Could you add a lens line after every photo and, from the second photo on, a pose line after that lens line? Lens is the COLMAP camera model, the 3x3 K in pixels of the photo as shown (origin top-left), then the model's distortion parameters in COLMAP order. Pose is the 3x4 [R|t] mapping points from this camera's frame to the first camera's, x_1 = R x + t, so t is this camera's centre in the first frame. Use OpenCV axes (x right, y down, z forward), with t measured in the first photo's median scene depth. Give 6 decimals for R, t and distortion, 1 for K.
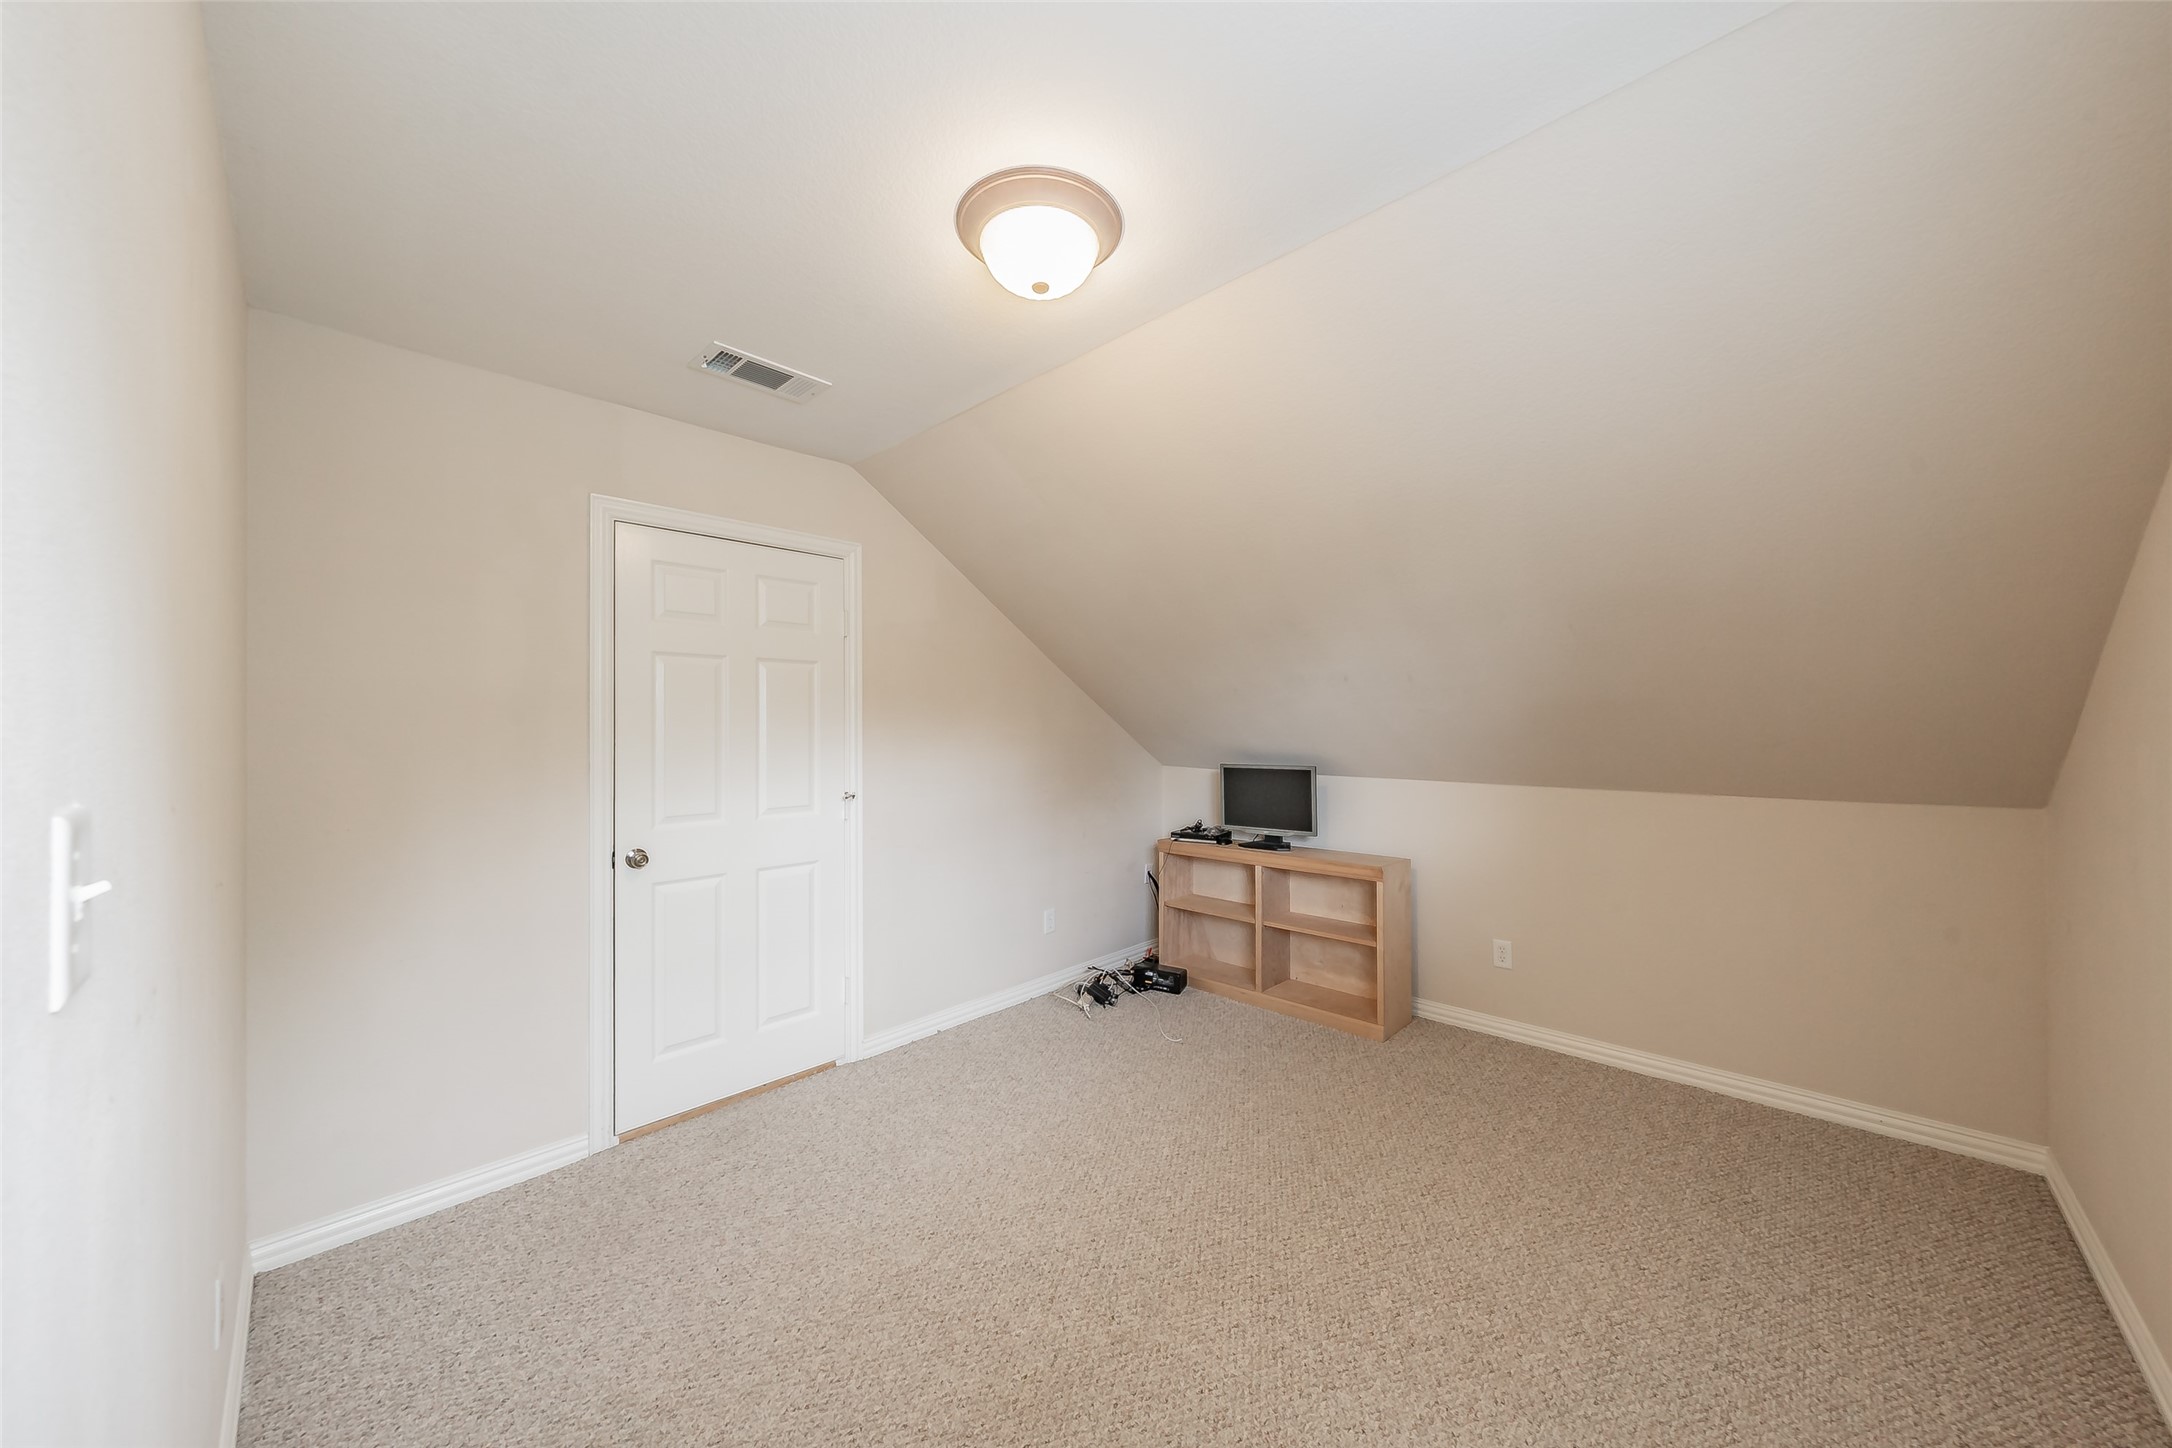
lens RADIAL K [[770.4, 0, 1095.3], [0, 770.4, 727.6], [0, 0, 1]] dist [0.001222, -0.000247]
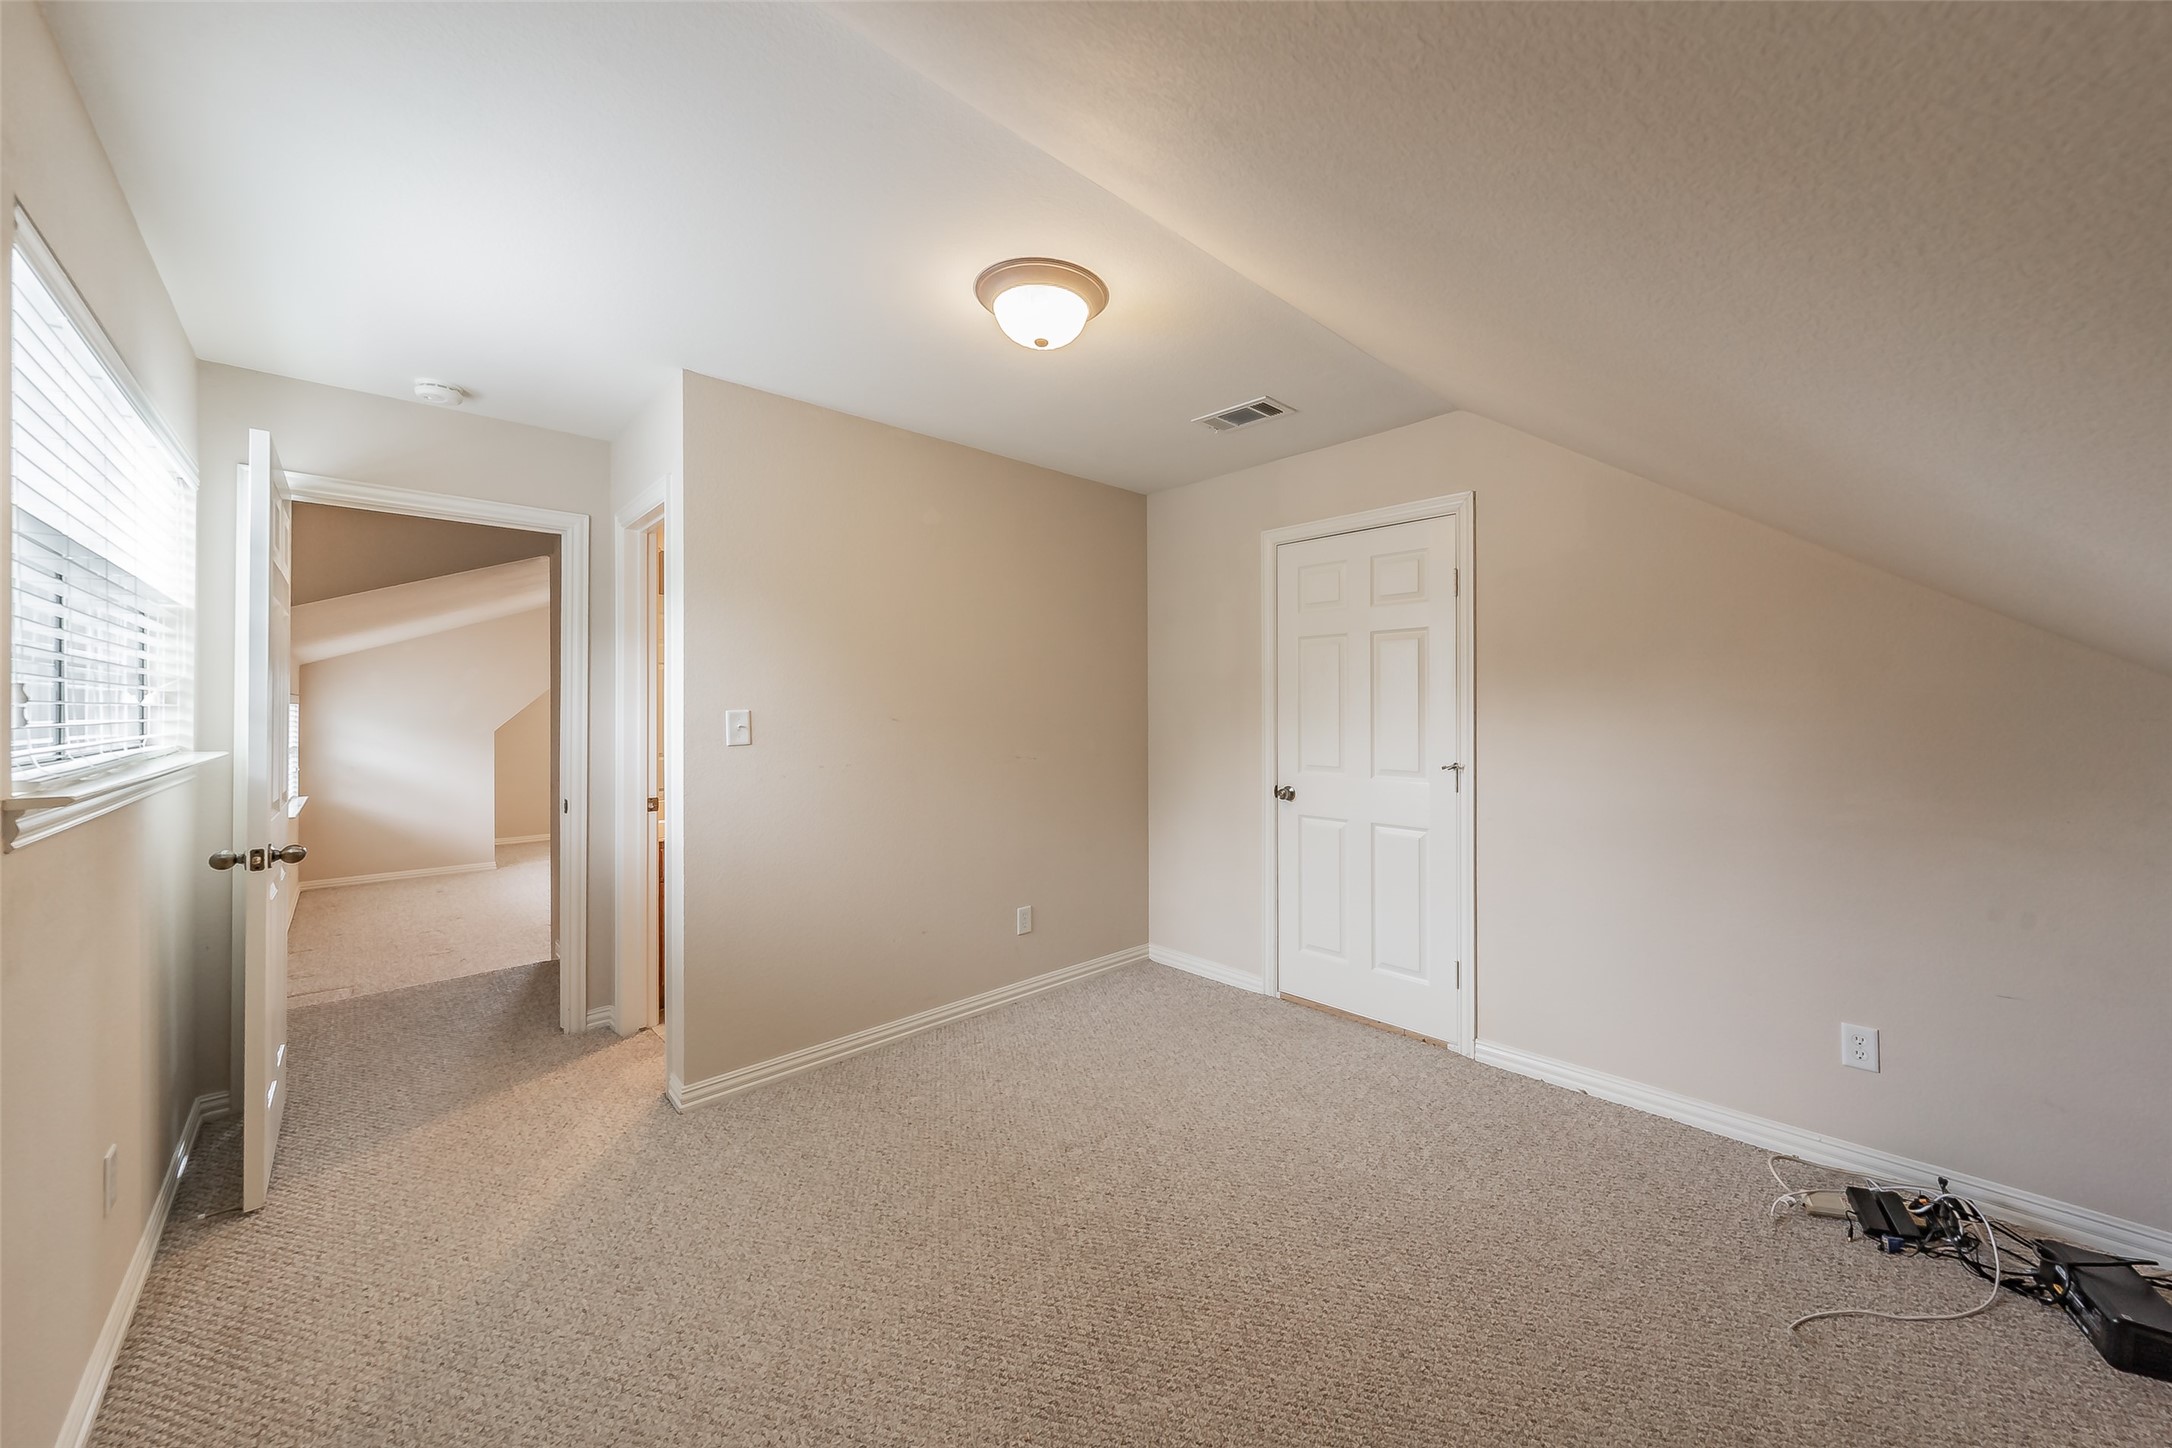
lens RADIAL K [[770.4, 0, 1095.7], [0, 770.4, 704.8], [0, 0, 1]] dist [0.001222, -0.000247]
pose [[-0.048248, 0.001748, -0.998834, 0.735687], [-0.001227, 0.999998, 0.001809, 0.014041], [0.998835, 0.001313, -0.048246, 0.707455]]
